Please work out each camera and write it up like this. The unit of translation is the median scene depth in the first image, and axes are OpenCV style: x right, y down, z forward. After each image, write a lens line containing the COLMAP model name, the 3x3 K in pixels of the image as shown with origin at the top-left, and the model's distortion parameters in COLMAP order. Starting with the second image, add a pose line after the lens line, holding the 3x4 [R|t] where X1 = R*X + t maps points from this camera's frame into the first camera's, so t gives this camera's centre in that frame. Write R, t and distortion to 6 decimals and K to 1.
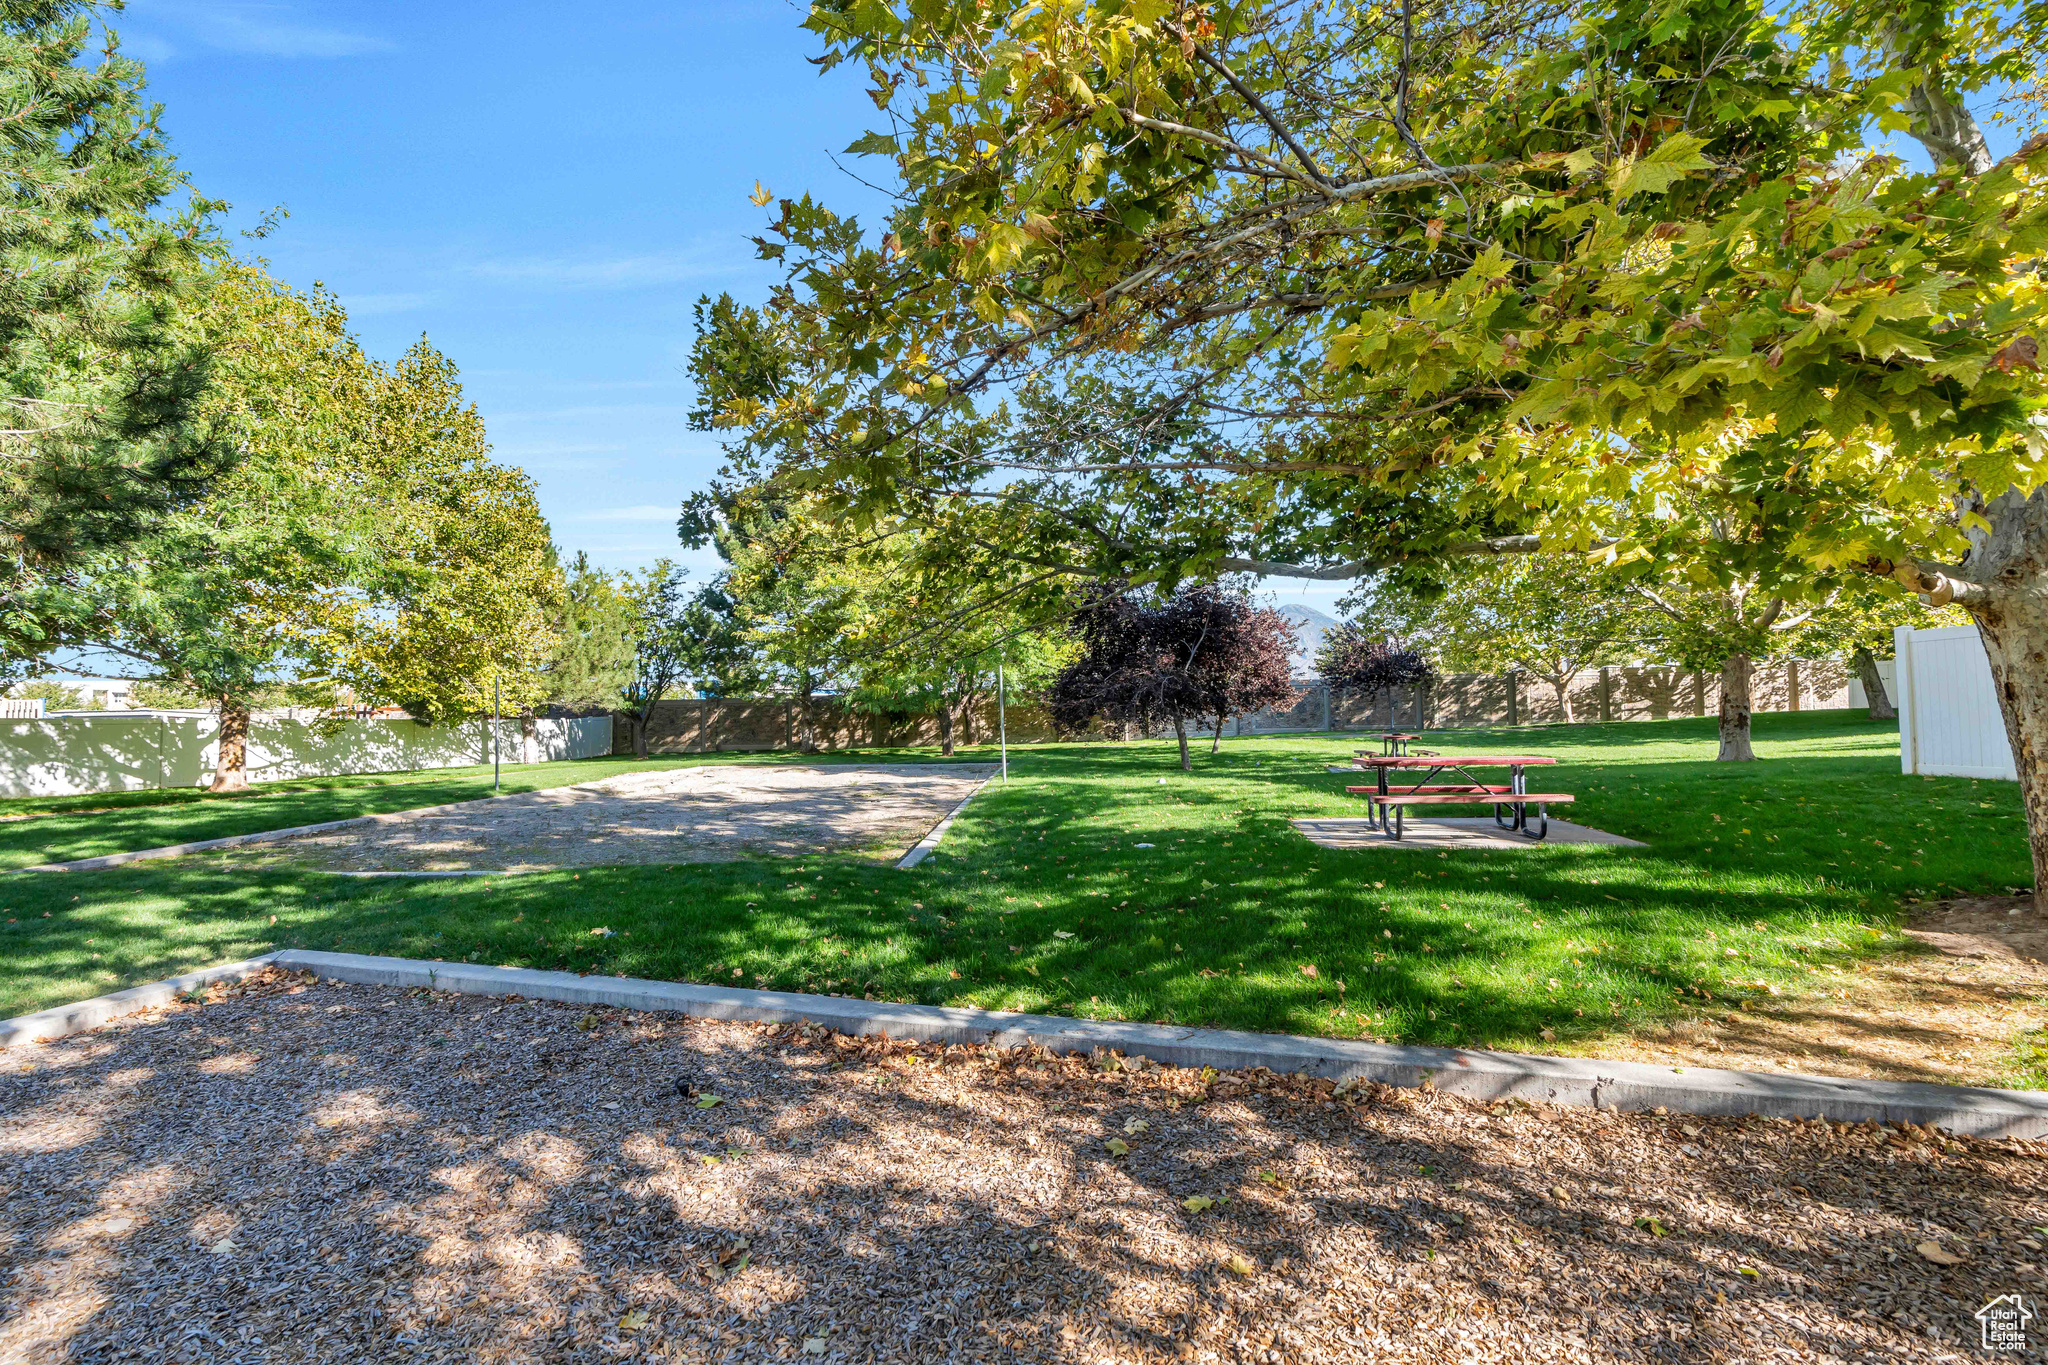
lens RADIAL K [[922.8, 0, 1037.0], [0, 922.8, 690.1], [0, 0, 1]] dist [-0.009546, 0.000861]
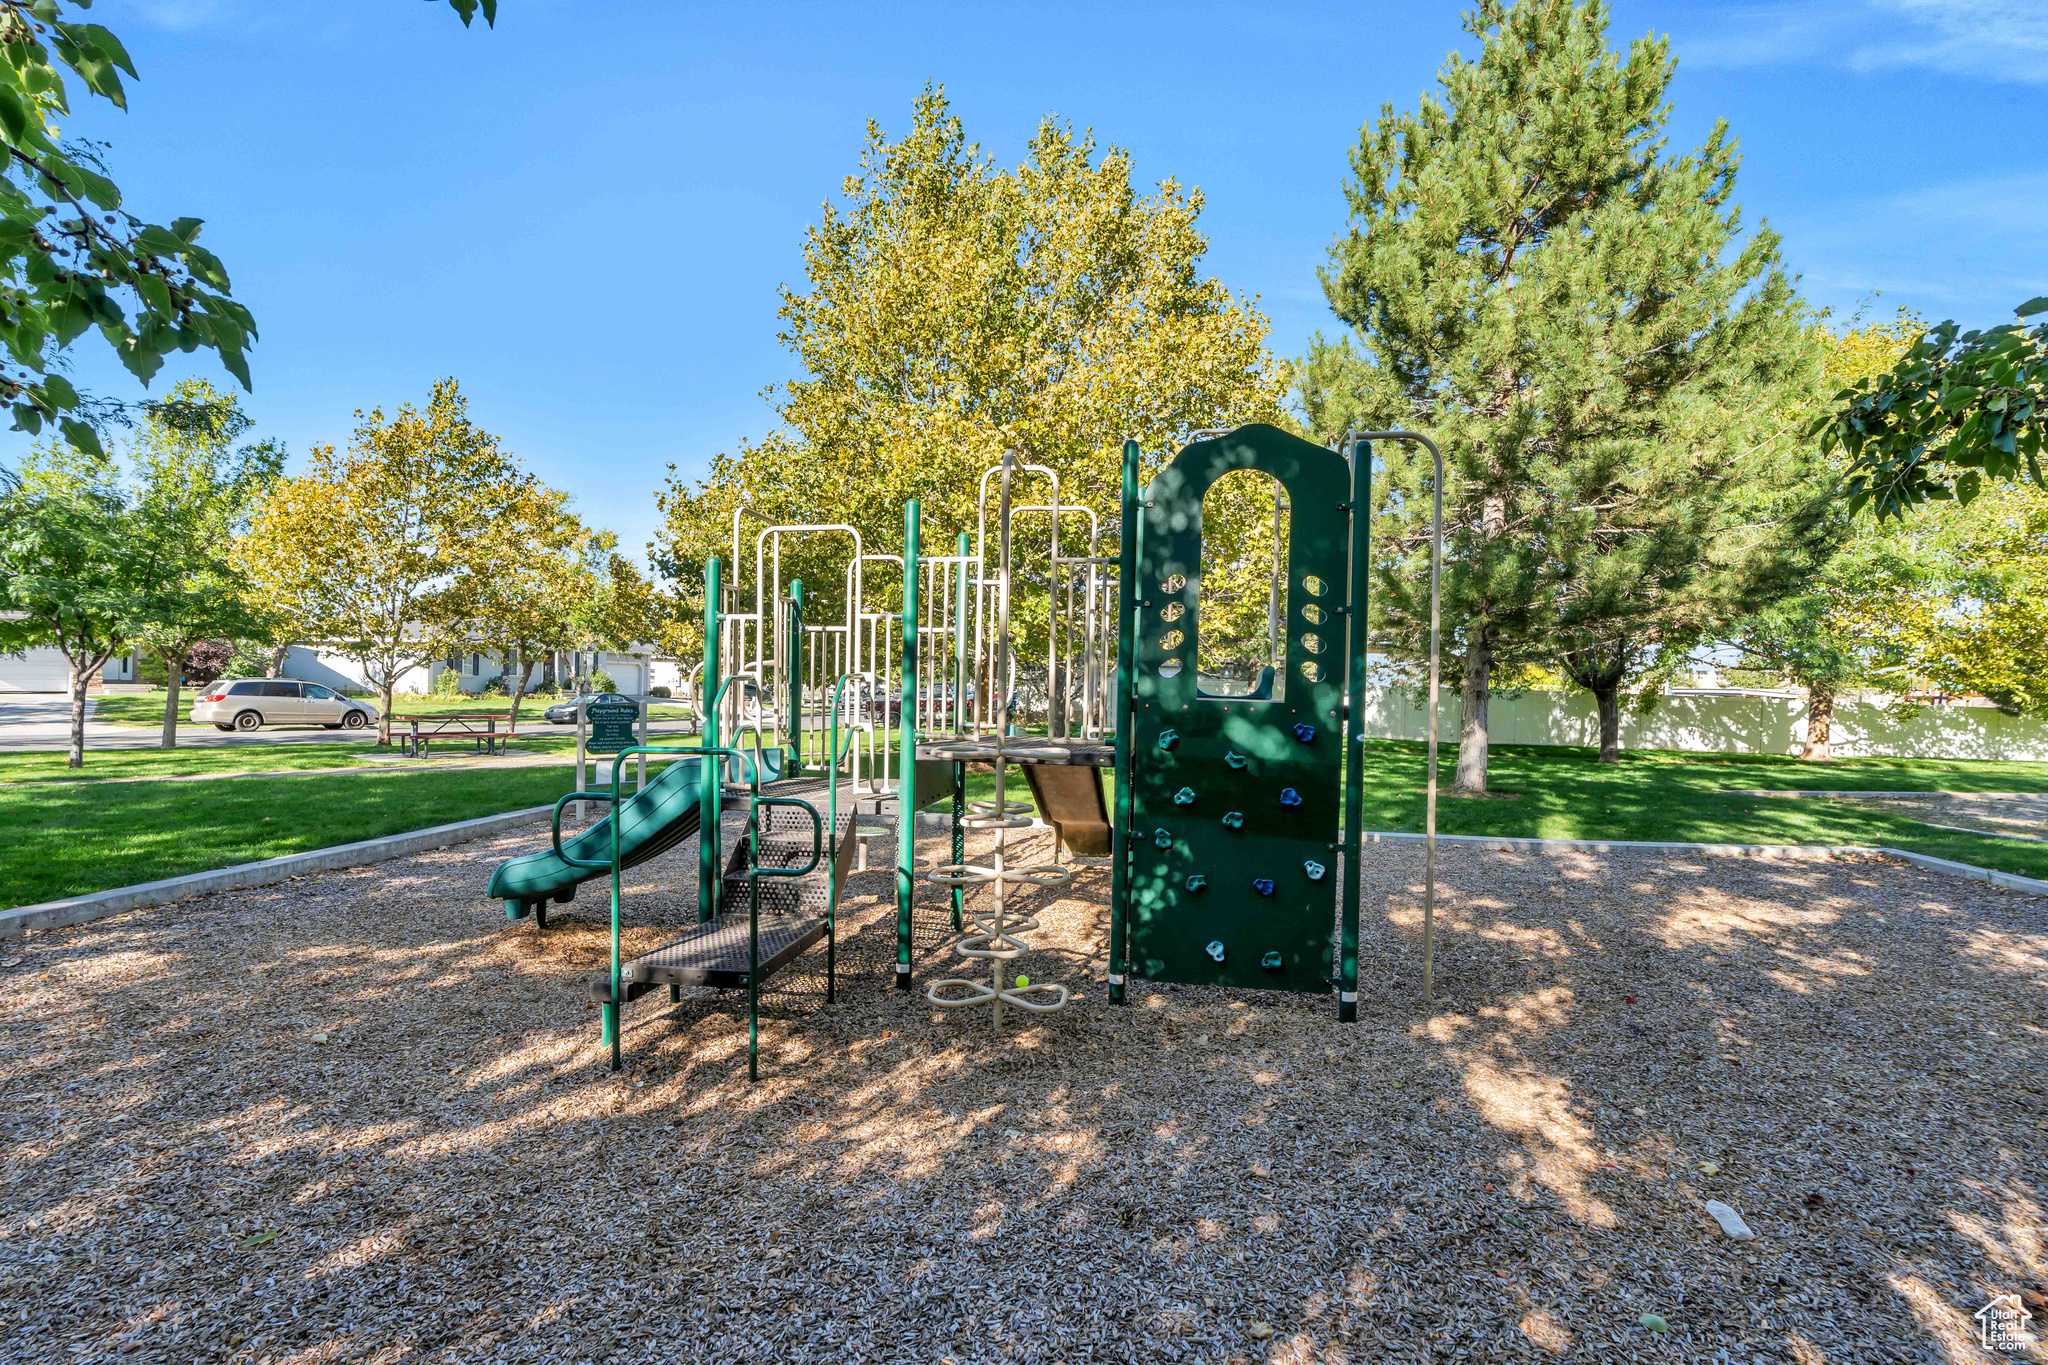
lens RADIAL K [[922.8, 0, 1037.1], [0, 922.8, 683.9], [0, 0, 1]] dist [-0.009546, 0.000861]
pose [[0.159767, 0.023106, -0.986884, 0.158852], [-0.006081, 0.999730, 0.022422, -0.013037], [0.987136, 0.002419, 0.159864, -0.221768]]
